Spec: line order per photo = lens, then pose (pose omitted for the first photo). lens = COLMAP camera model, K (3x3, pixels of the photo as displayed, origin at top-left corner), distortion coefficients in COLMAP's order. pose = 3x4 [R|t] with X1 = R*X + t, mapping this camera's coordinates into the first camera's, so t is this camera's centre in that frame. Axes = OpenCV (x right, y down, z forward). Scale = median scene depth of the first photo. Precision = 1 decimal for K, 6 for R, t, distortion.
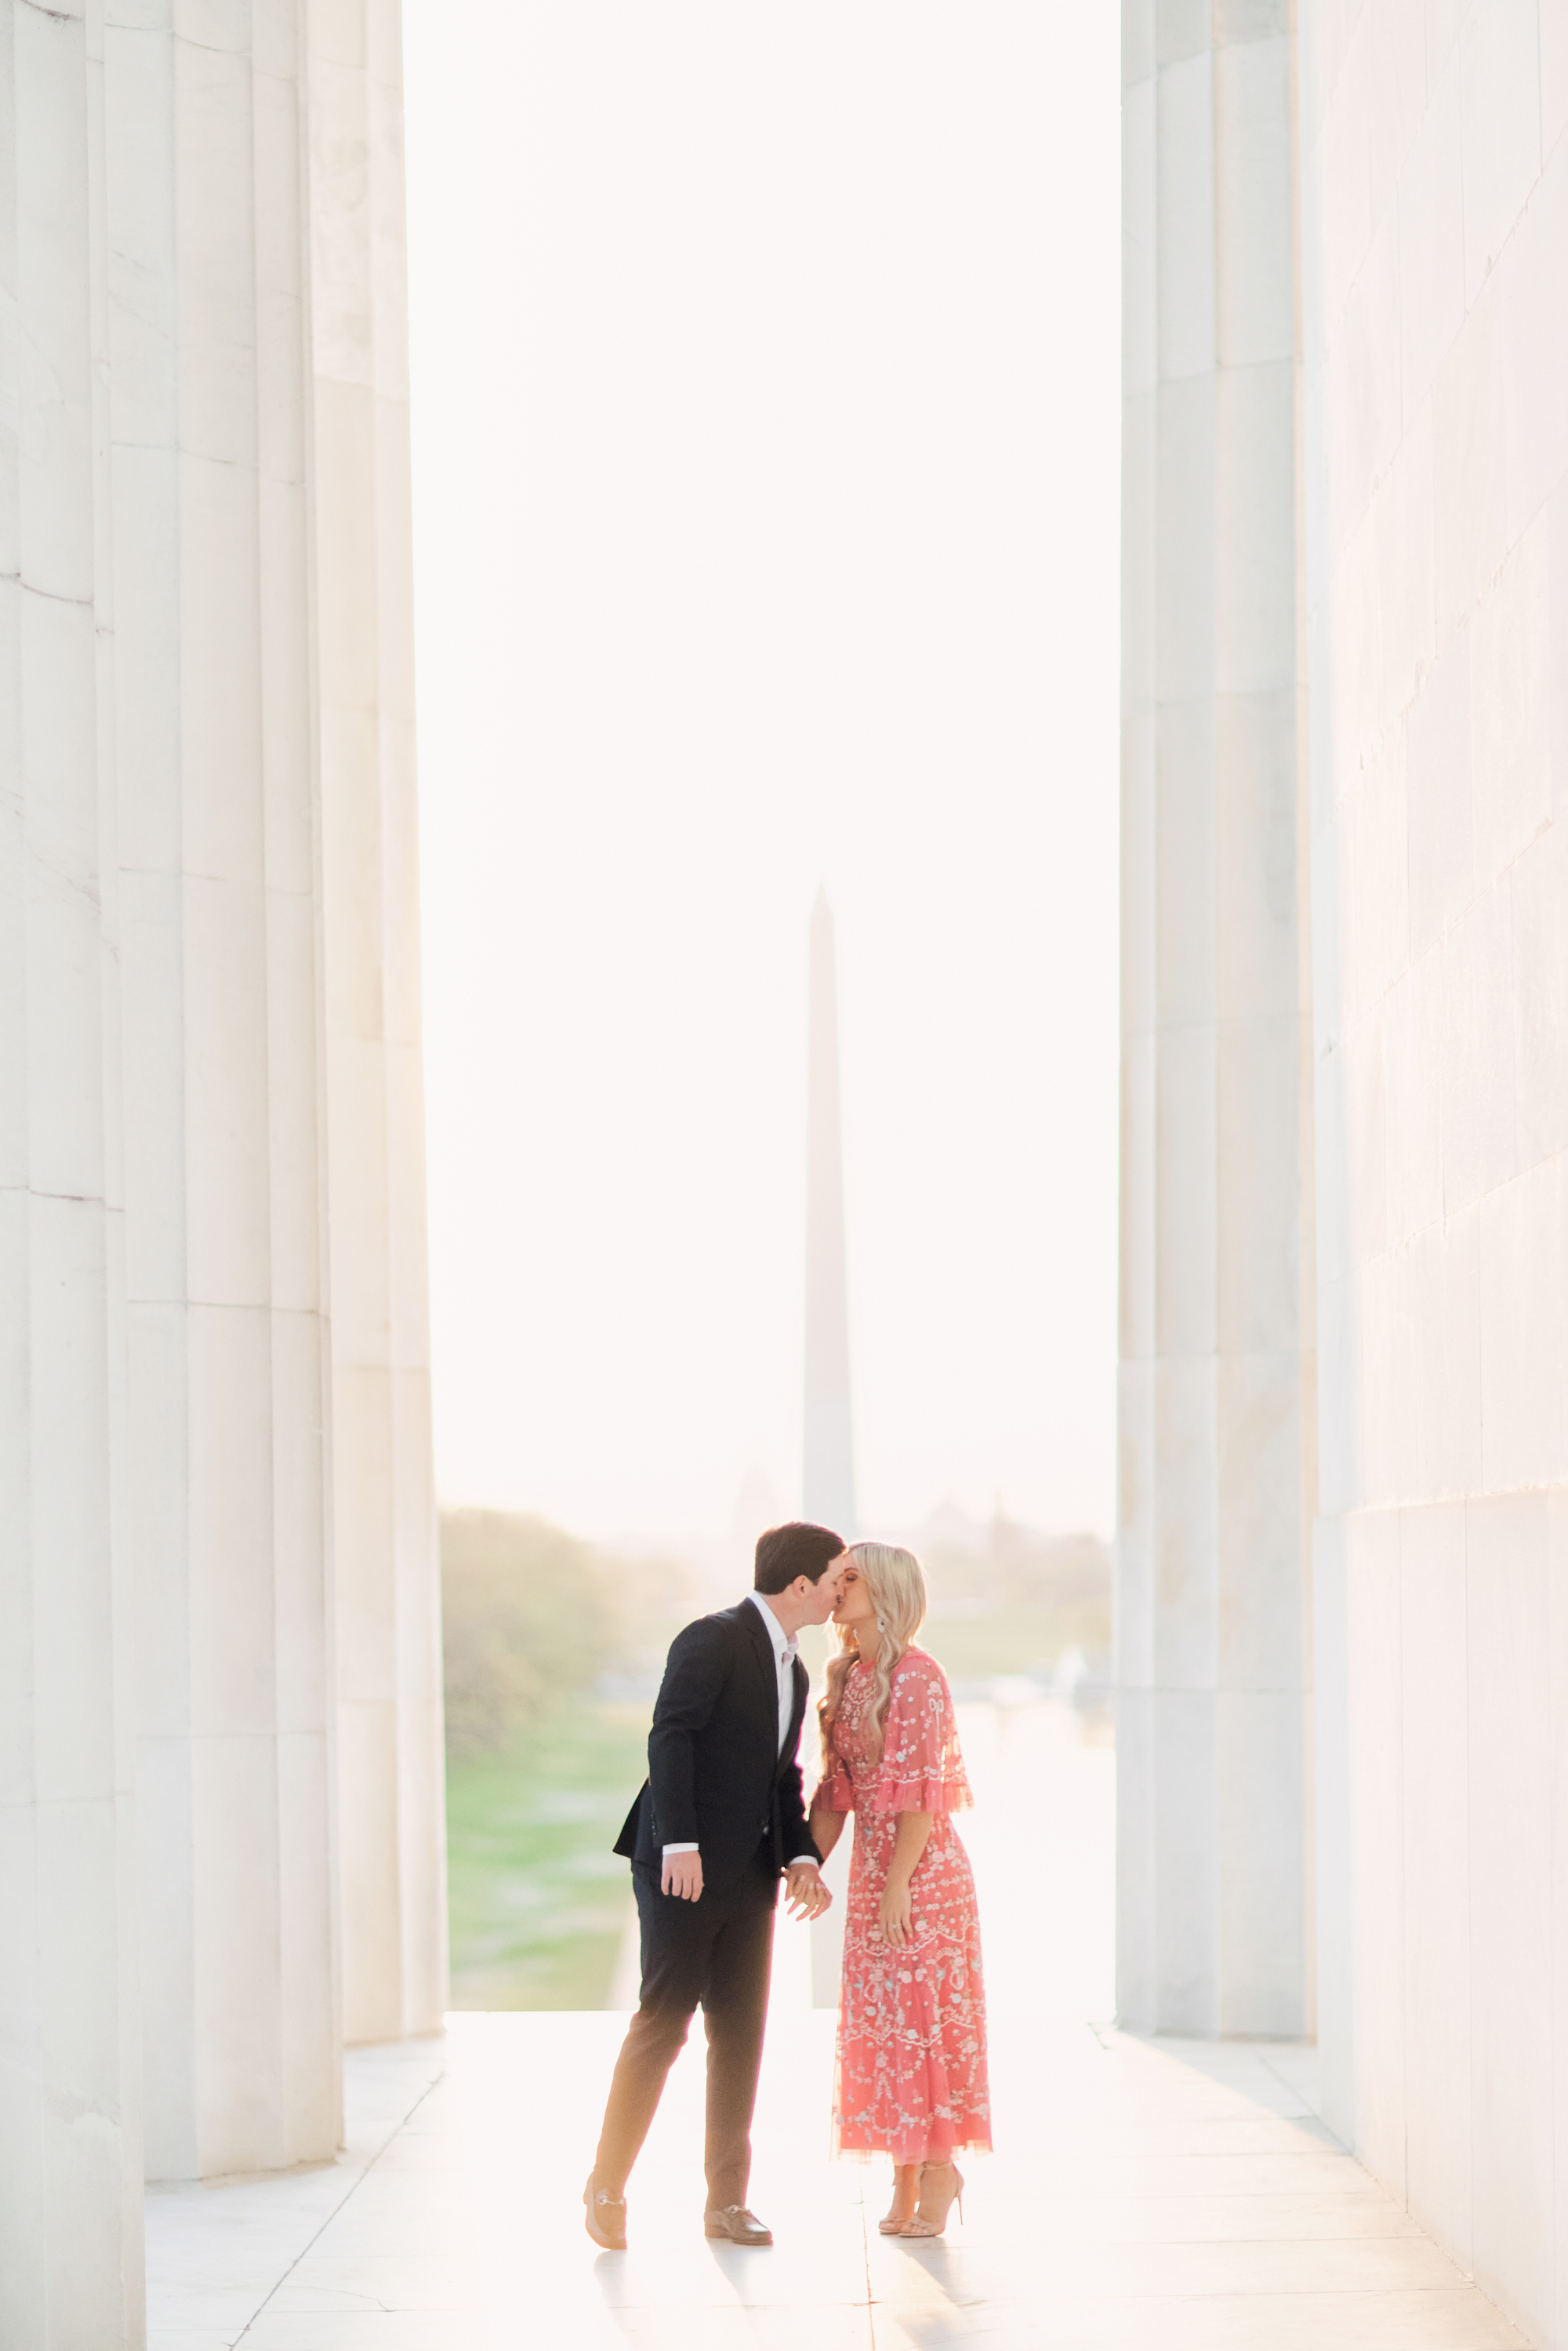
lens RADIAL K [[5813.4, 0, 794.1], [0, 5813.4, 1530.3], [0, 0, 1]] dist [0.001418, -0.128421]
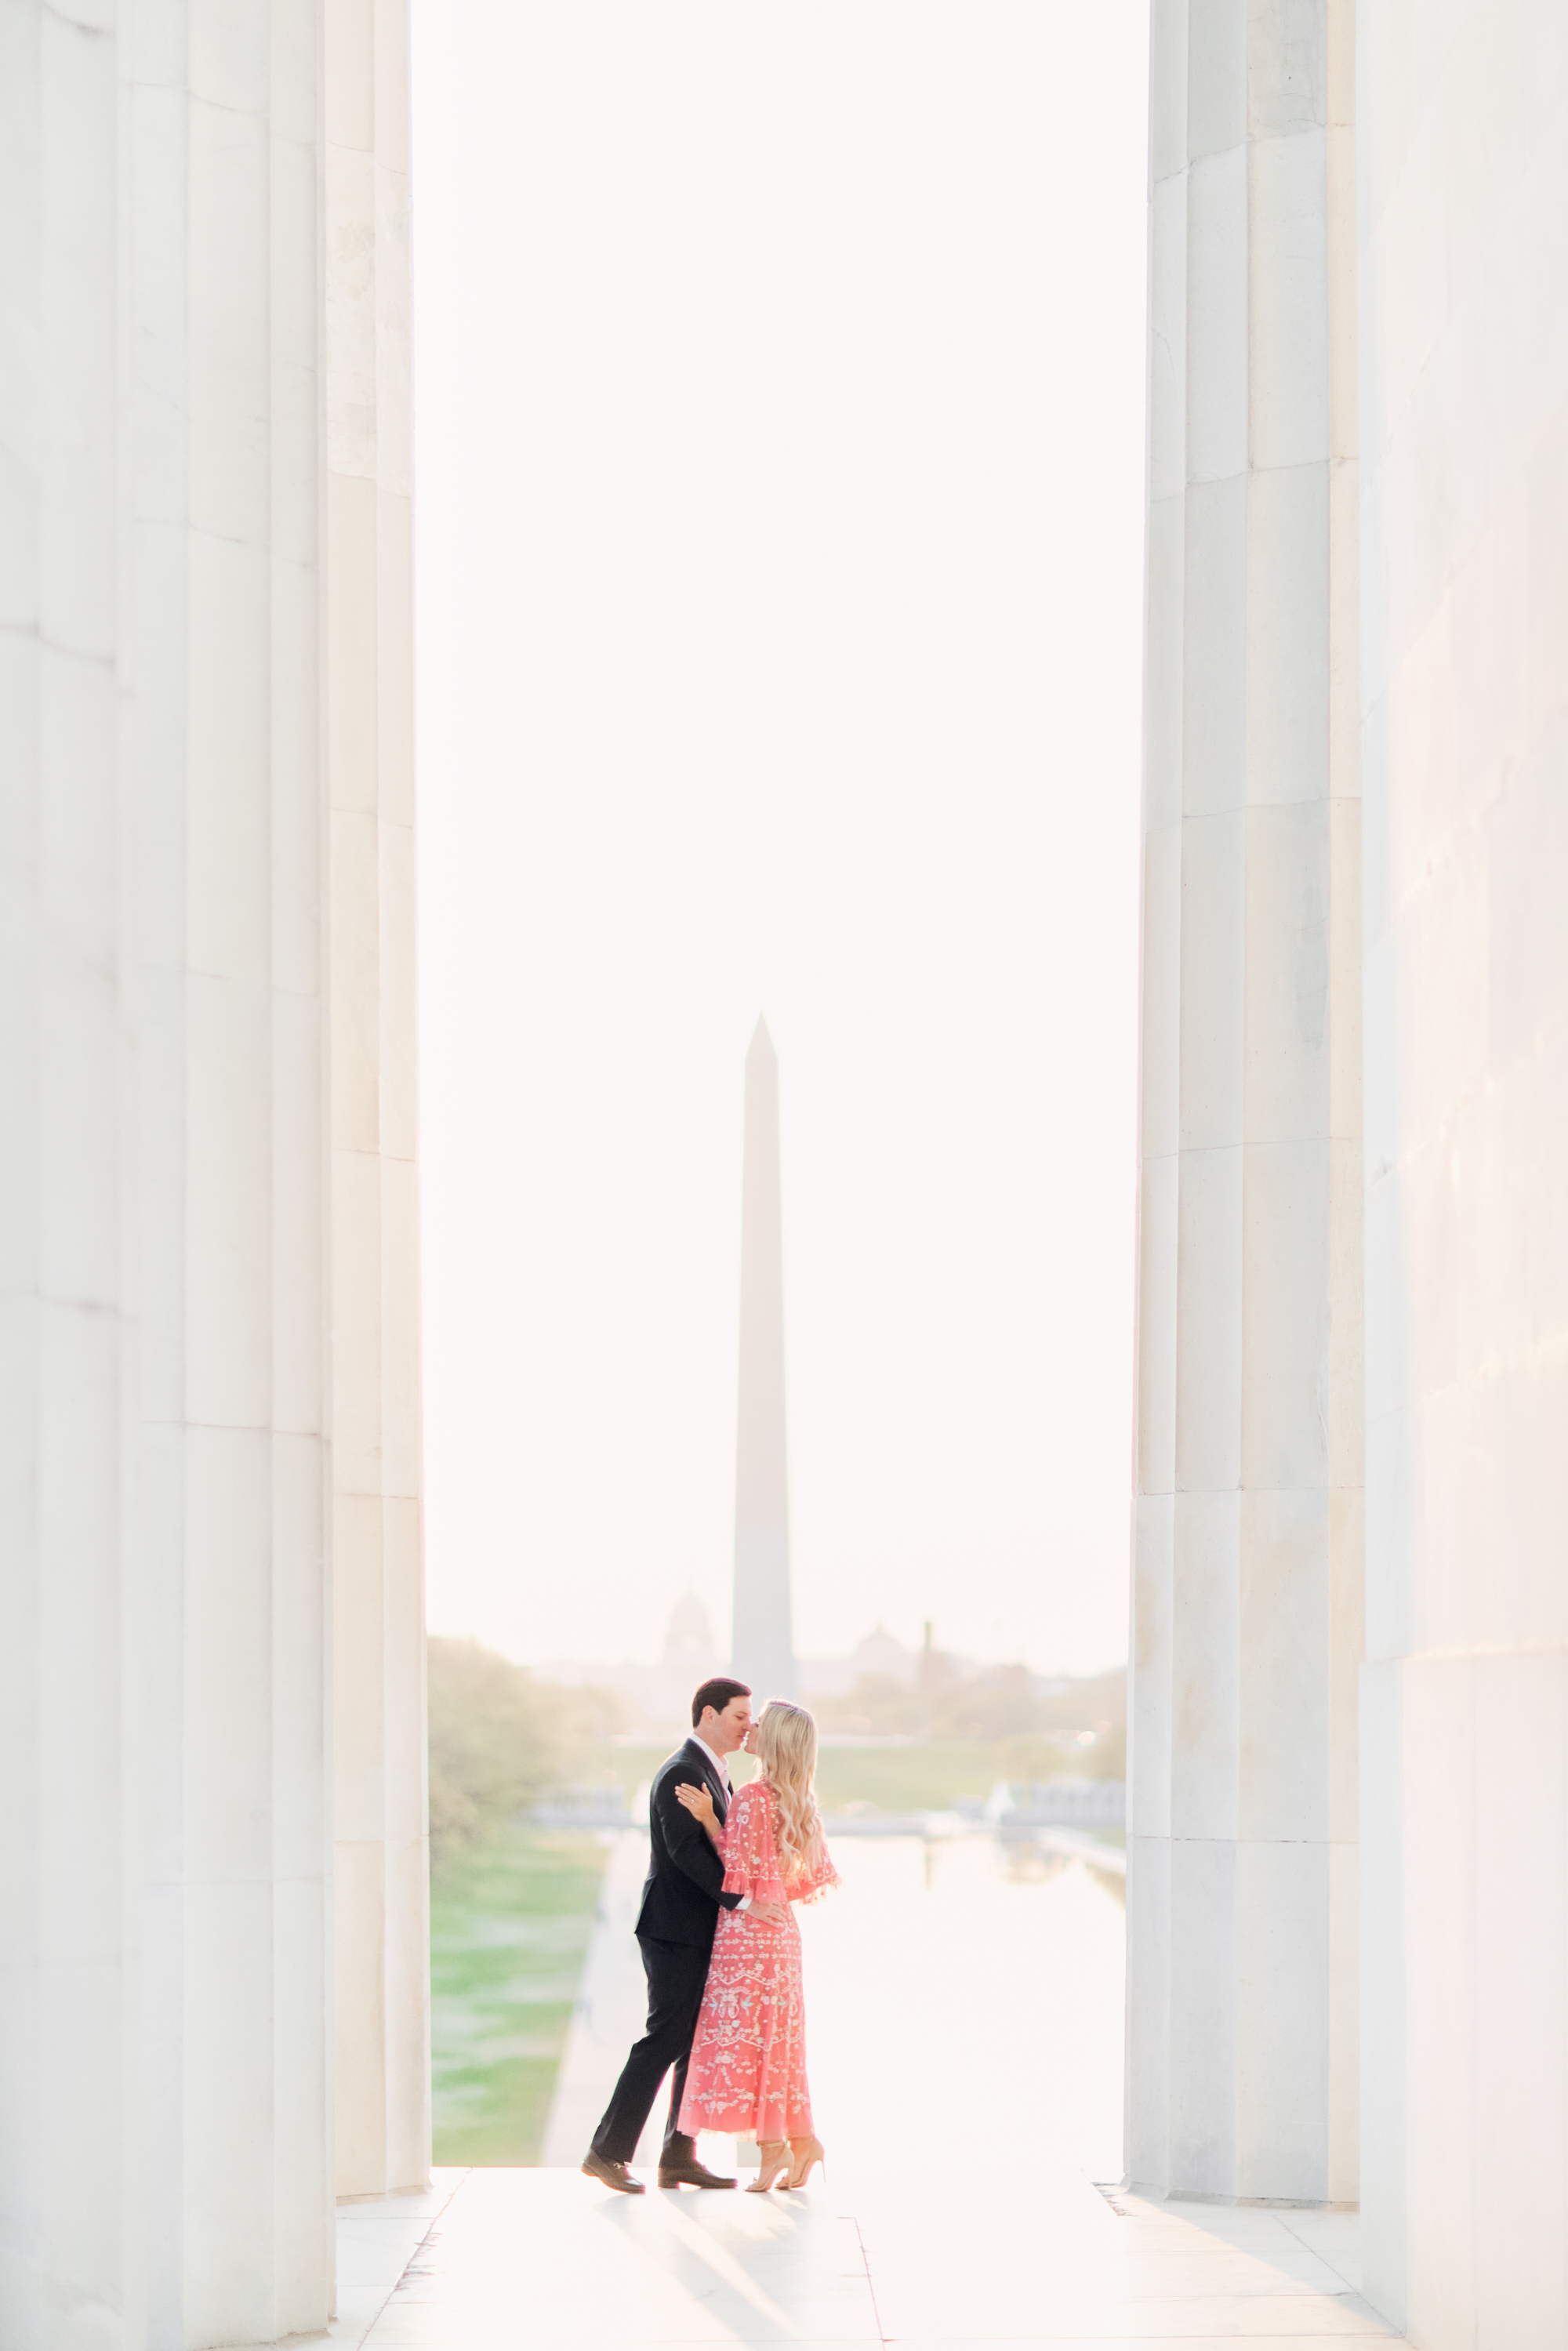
lens RADIAL K [[5721.1, 0, 738.5], [0, 5721.1, 1516.8], [0, 0, 1]] dist [-0.047020, 0.148702]
pose [[0.999942, 0.010352, 0.002915, -0.014029], [-0.010275, 0.999627, -0.025303, -0.001153], [-0.003176, 0.025271, 0.999676, 0.058529]]
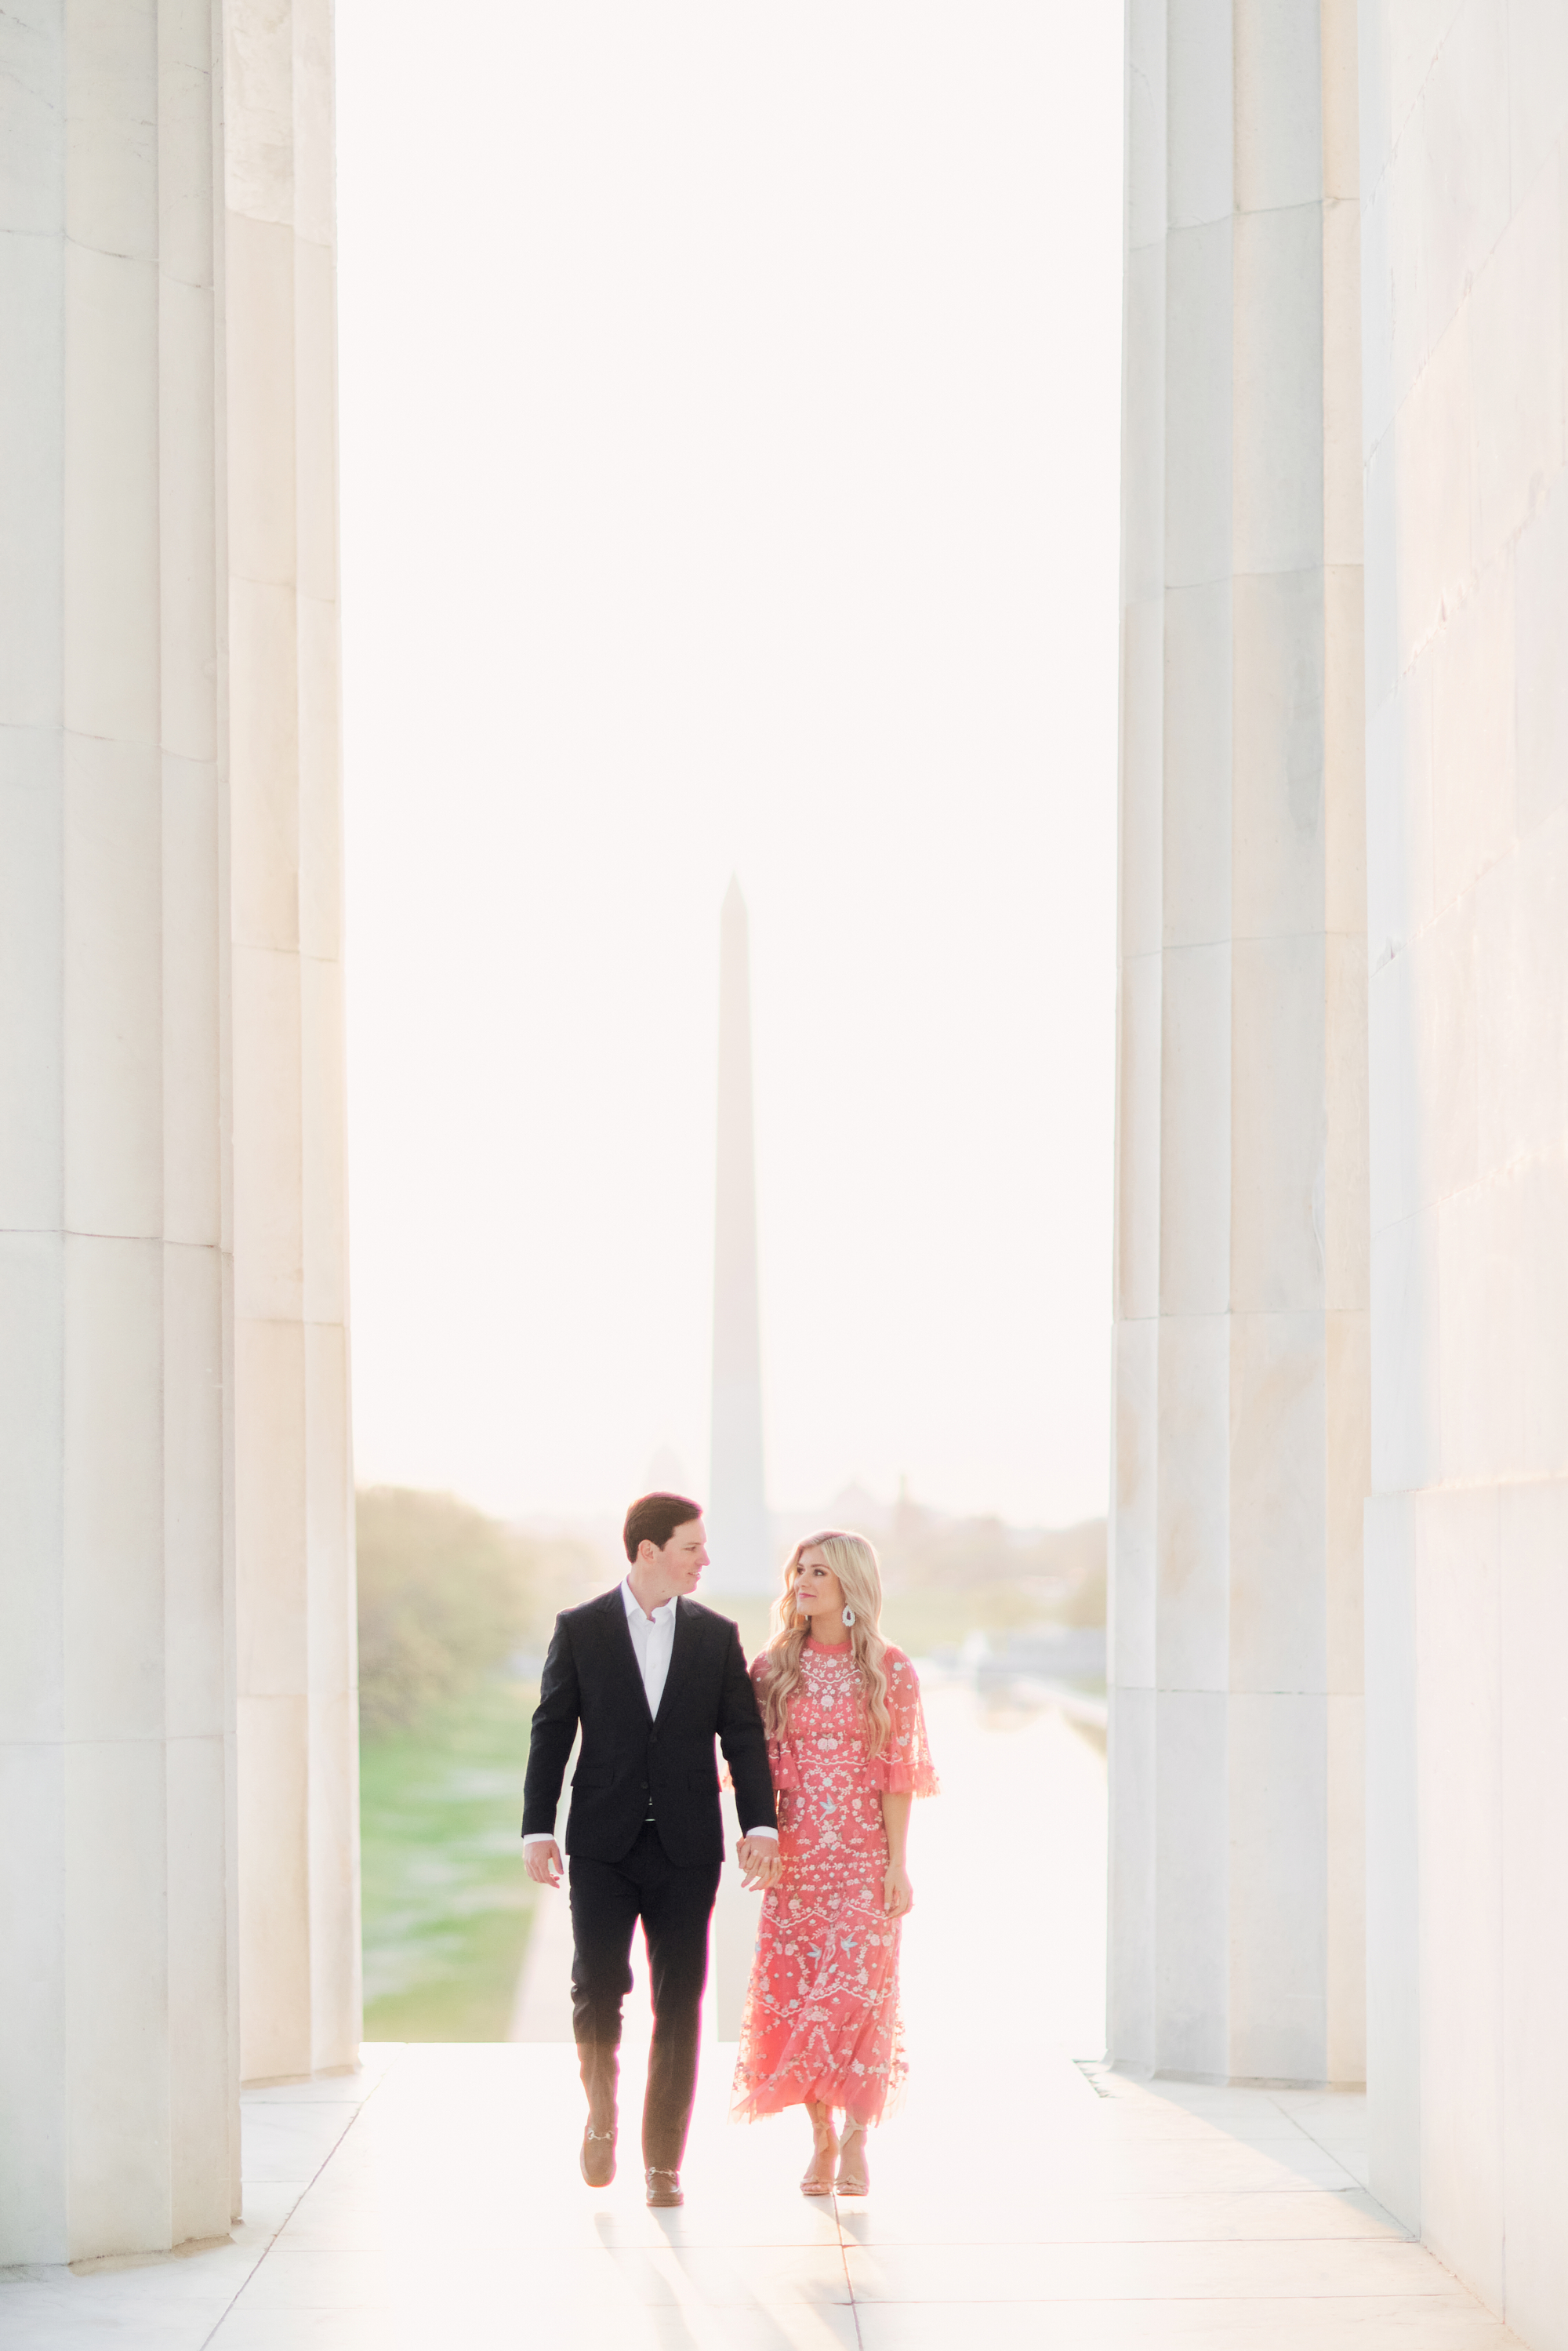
lens RADIAL K [[5647.3, 0, 659.0], [0, 5647.3, 1355.6], [0, 0, 1]] dist [-0.020735, -0.207934]
pose [[0.999949, 0.007278, -0.007058, -0.009331], [-0.007472, 0.999584, -0.027865, 0.001029], [0.006853, 0.027917, 0.999587, 0.143759]]
